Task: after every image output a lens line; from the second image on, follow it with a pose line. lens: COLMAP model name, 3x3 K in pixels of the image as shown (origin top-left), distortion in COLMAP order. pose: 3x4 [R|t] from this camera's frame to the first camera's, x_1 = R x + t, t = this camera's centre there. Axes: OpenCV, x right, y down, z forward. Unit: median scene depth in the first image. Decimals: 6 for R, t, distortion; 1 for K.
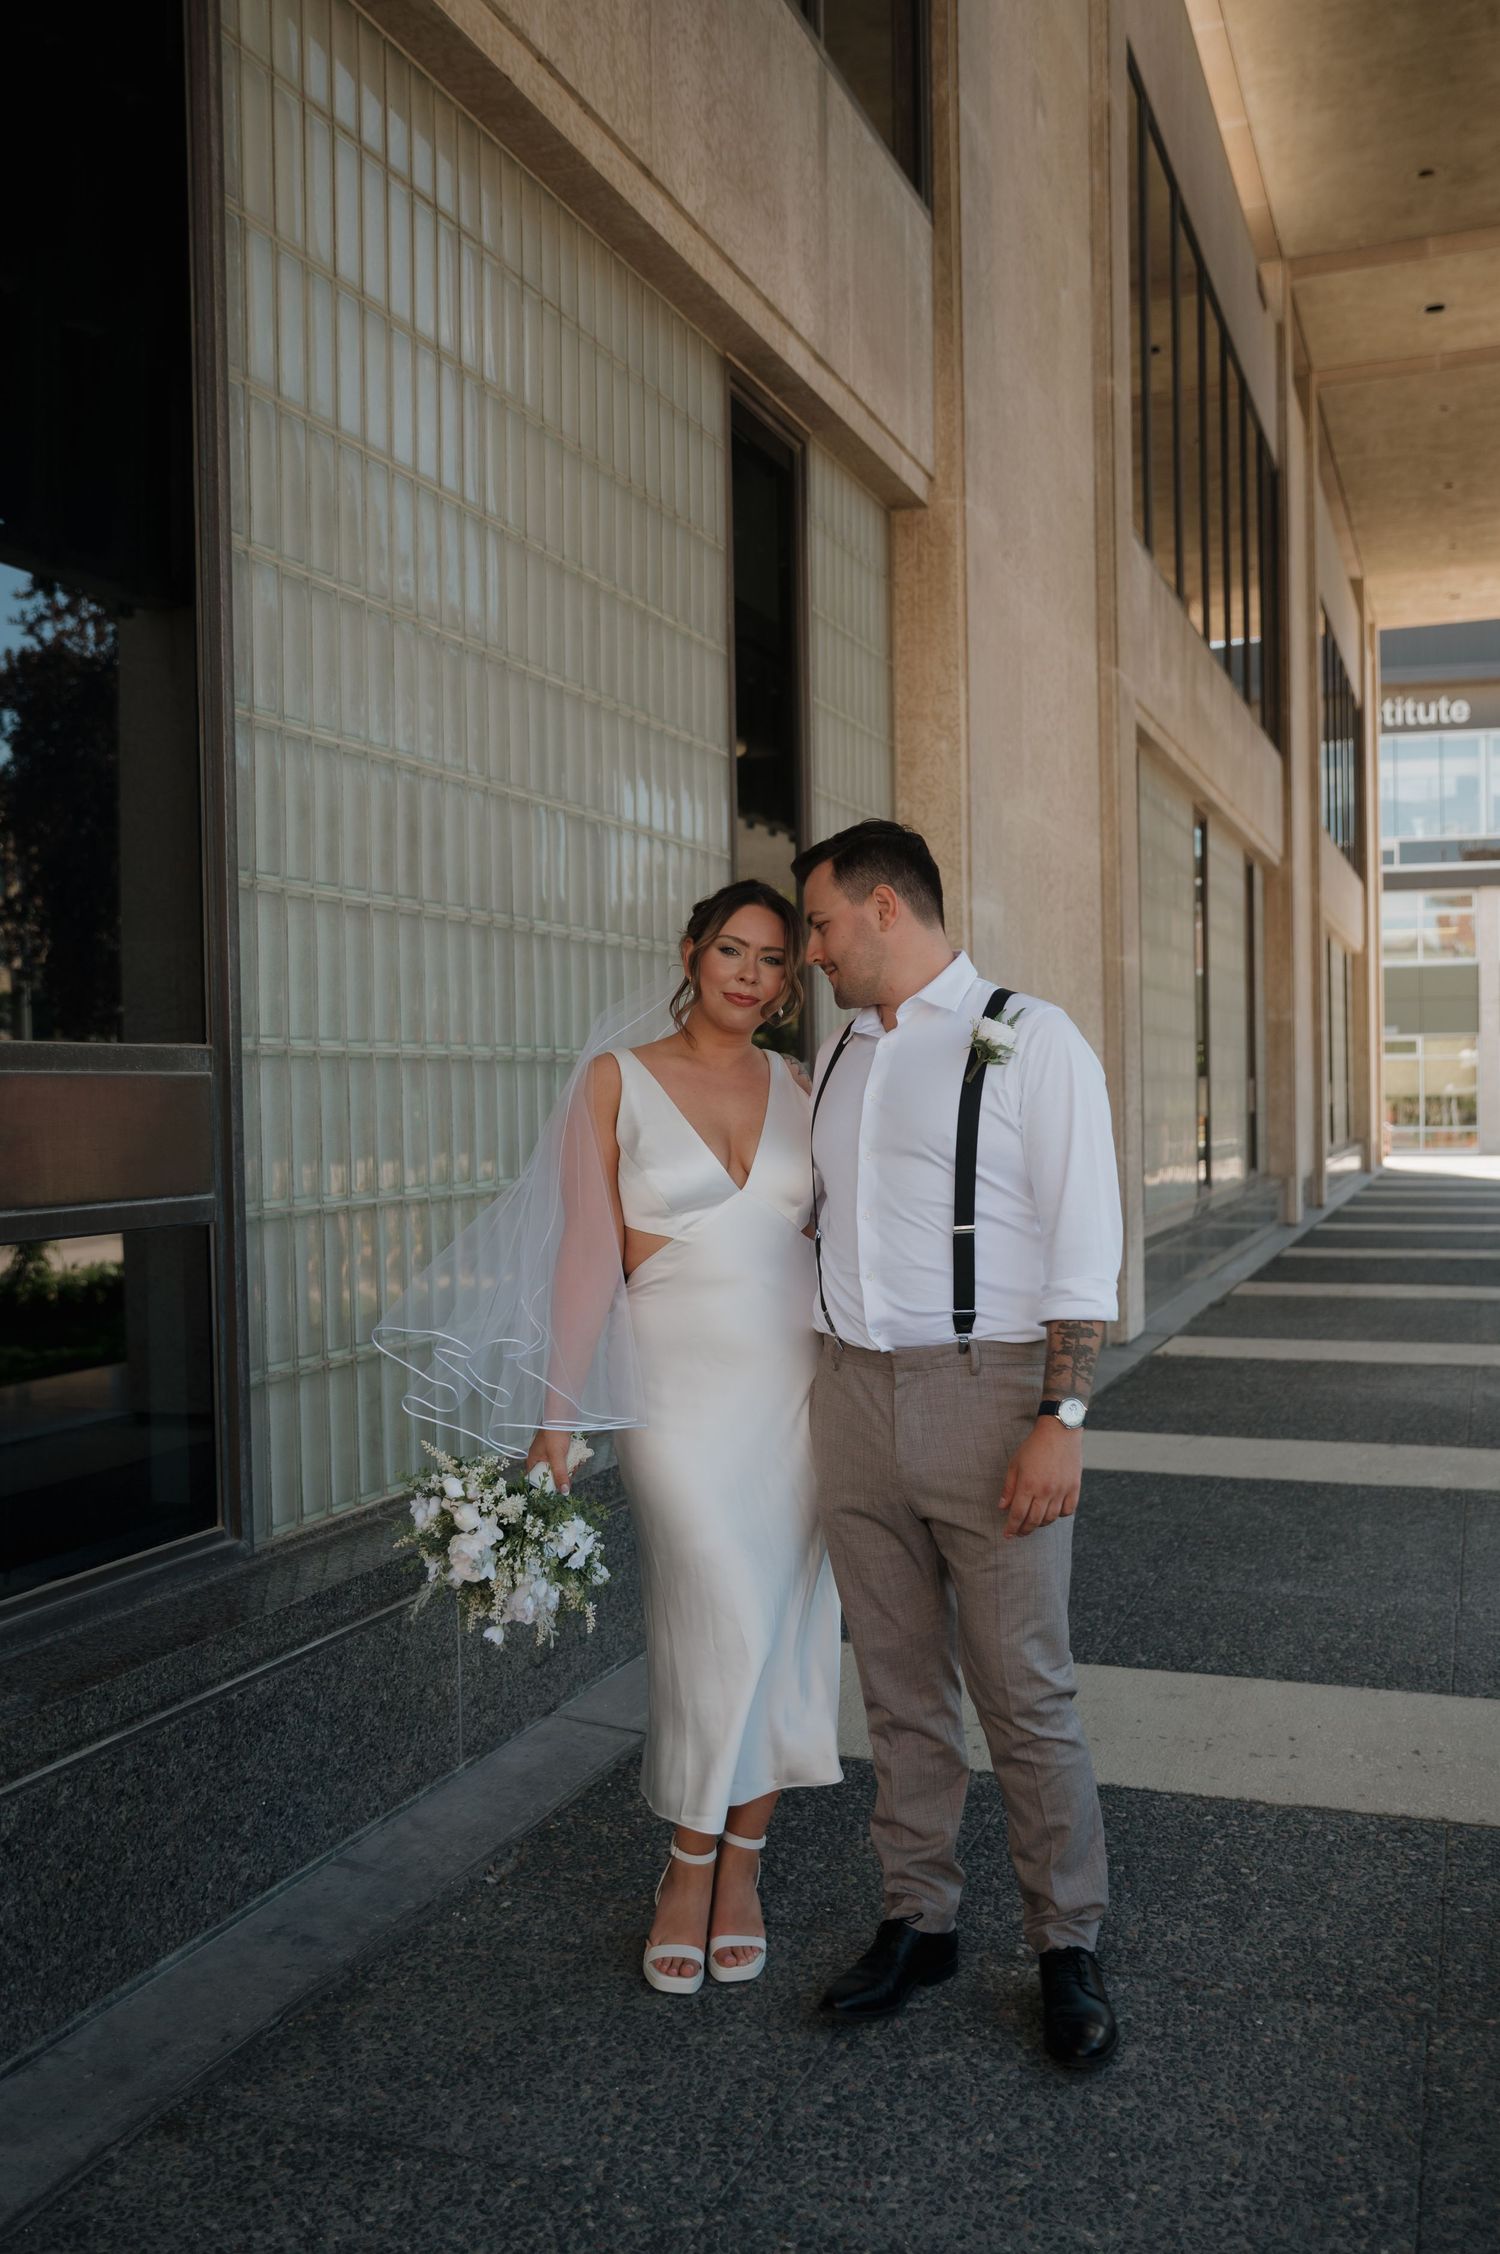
lens RADIAL K [[2031.7, 0, 740.0], [0, 2031.7, 1146.4], [0, 0, 1]] dist [-0.058292, 0.116951]
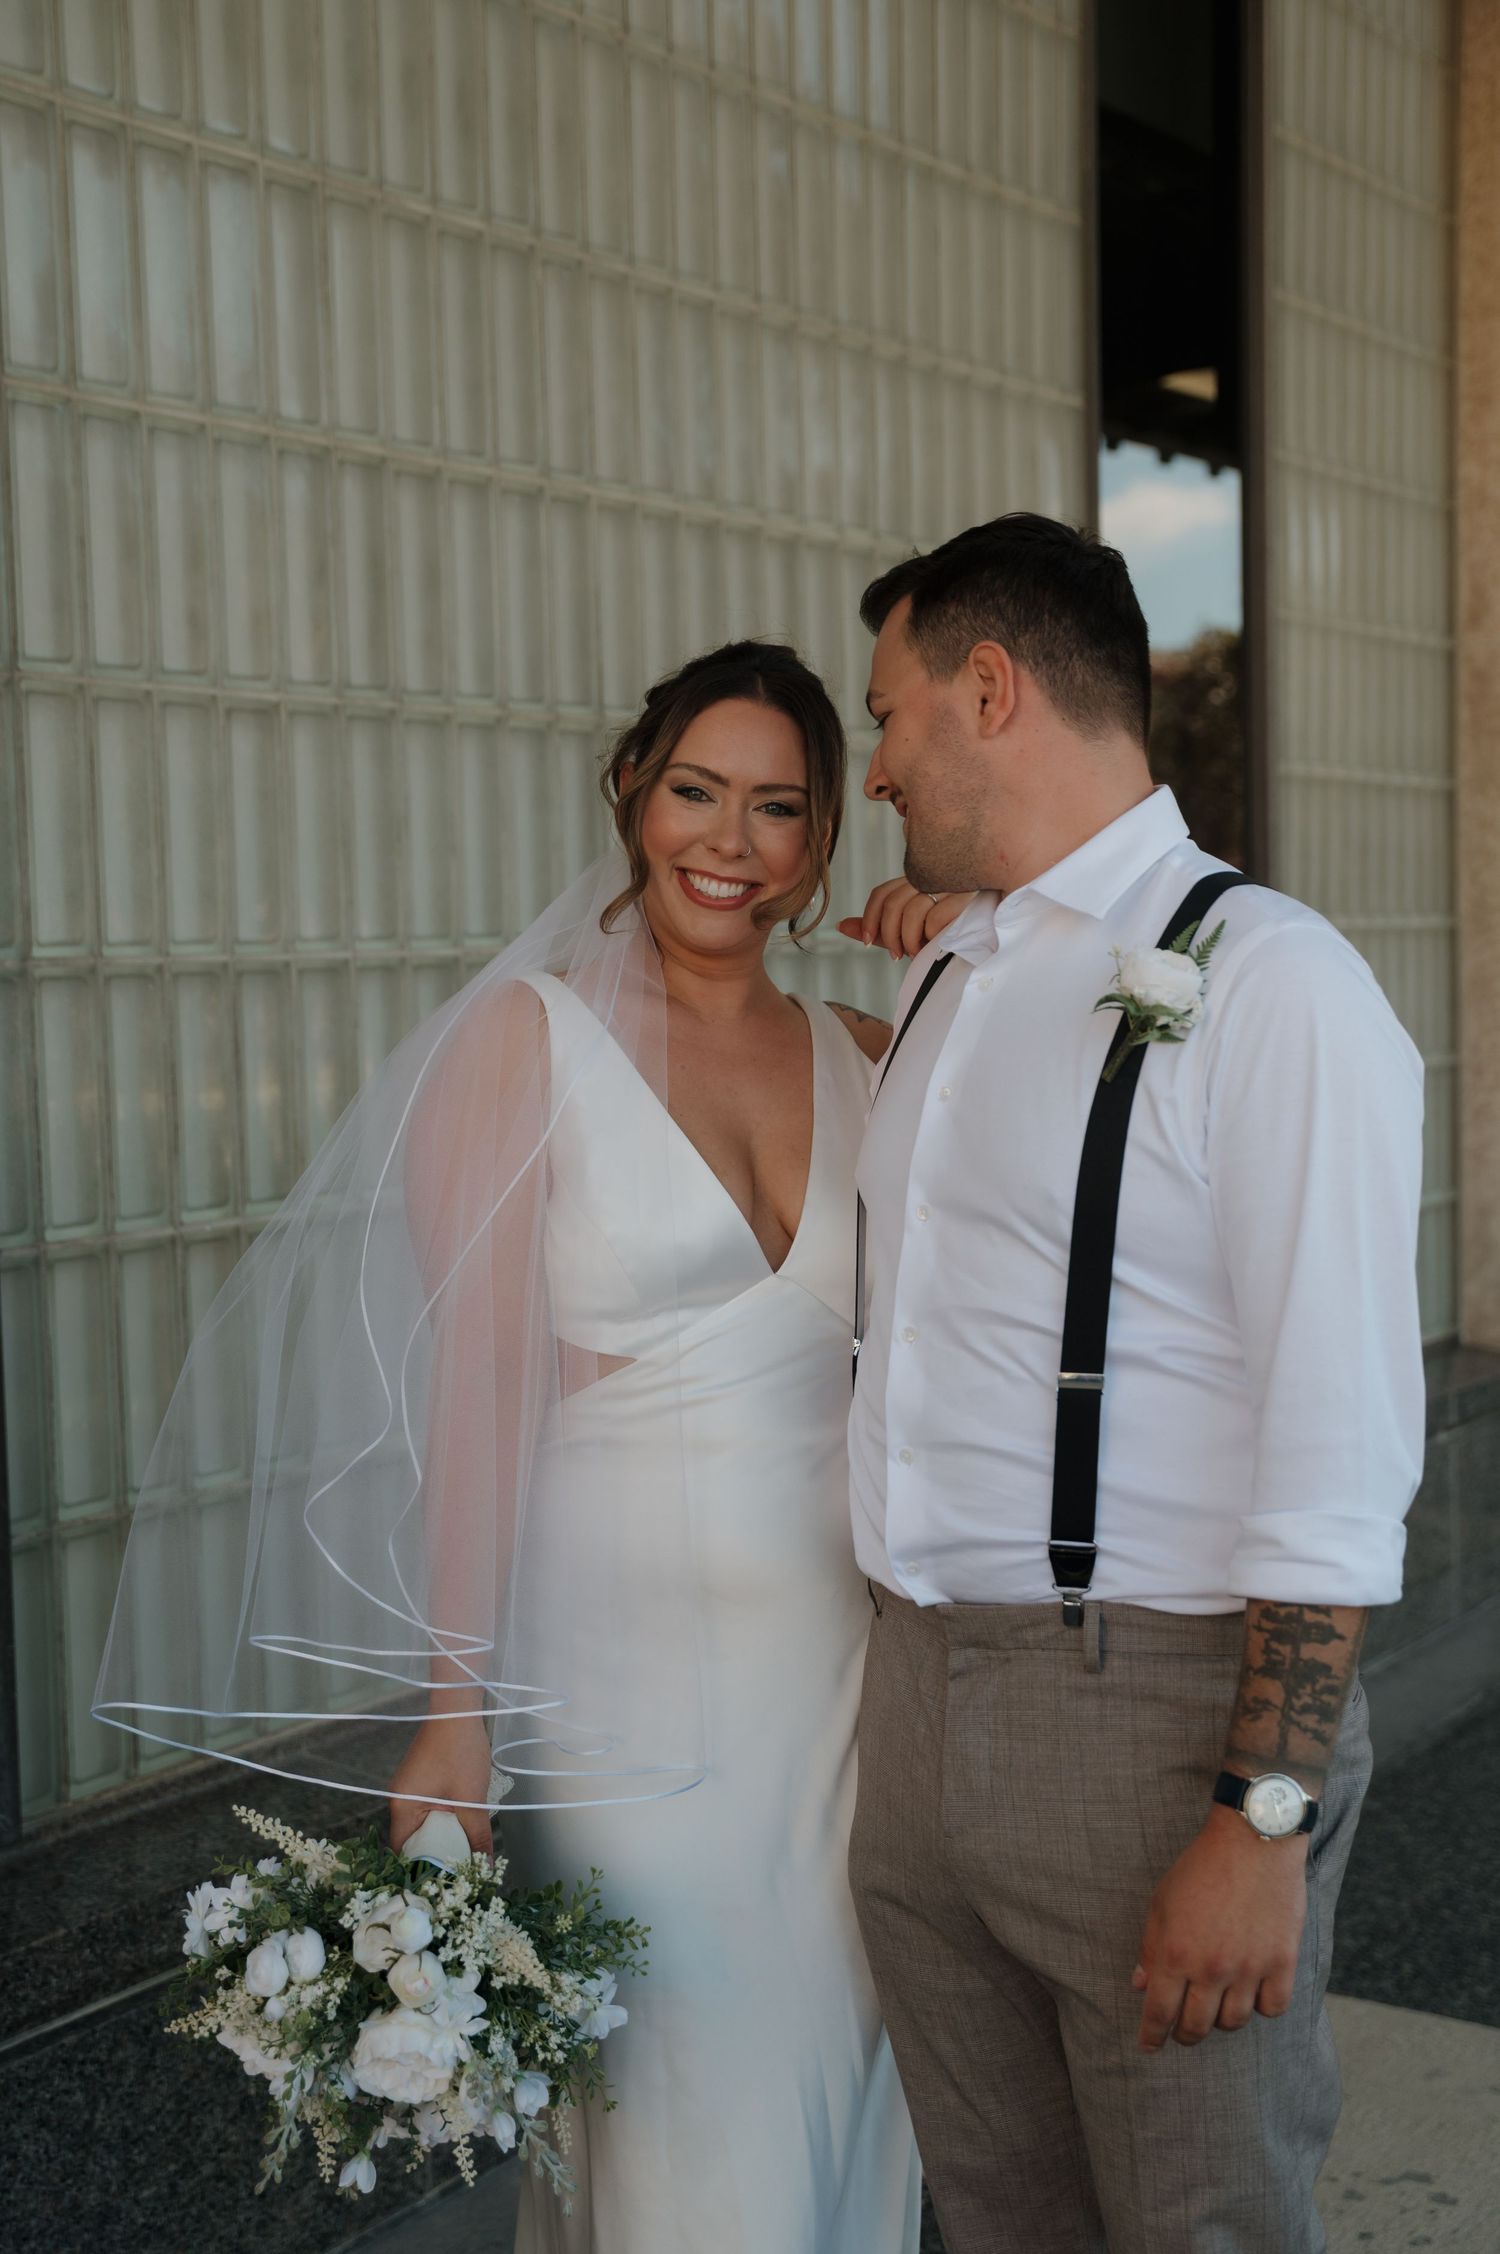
lens RADIAL K [[2658.4, 0, 750.0], [0, 2658.4, 1127.0], [0, 0, 1]] dist [0.059203, 0.013782]
pose [[0.956042, 0.009566, -0.293074, 0.078865], [0.007713, 0.998302, 0.057743, -0.019384], [0.293129, -0.057465, 0.954344, 0.141811]]
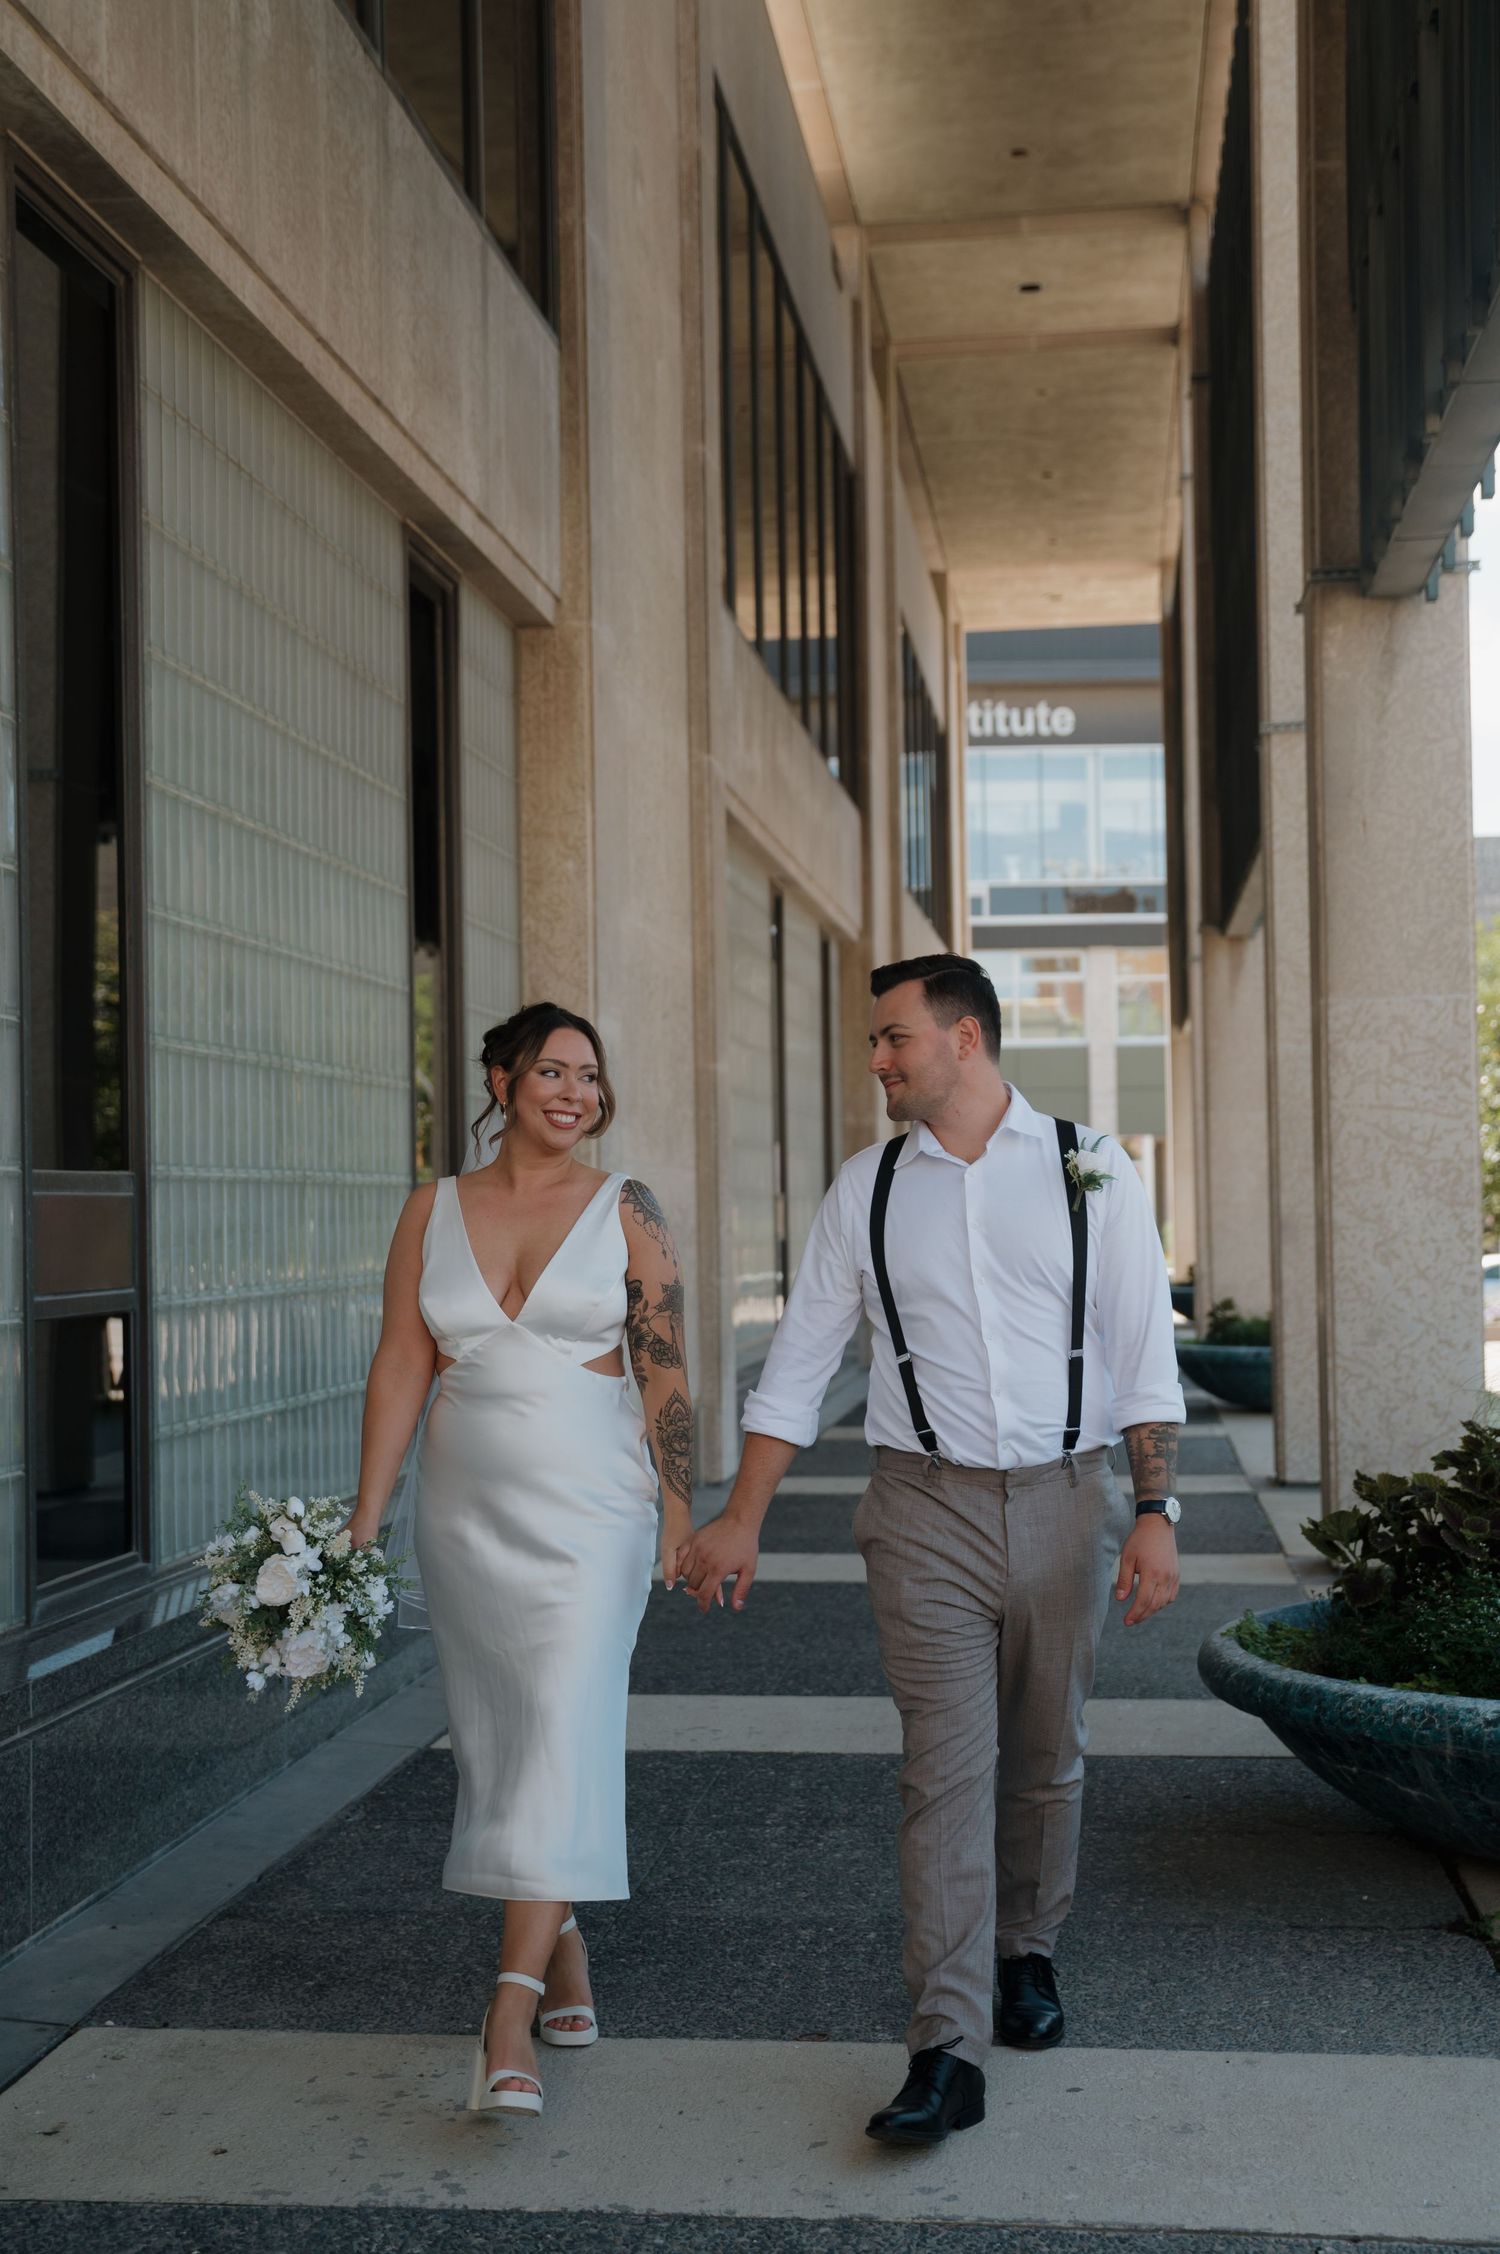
lens RADIAL K [[2901.5, 0, 750.0], [0, 2901.5, 1127.0], [0, 0, 1]] dist [0.047315, 0.152940]
pose [[0.972934, 0.007768, 0.230950, -0.103050], [0.005022, 0.998488, -0.054740, 0.008155], [-0.231027, 0.054419, 0.971424, -0.295221]]
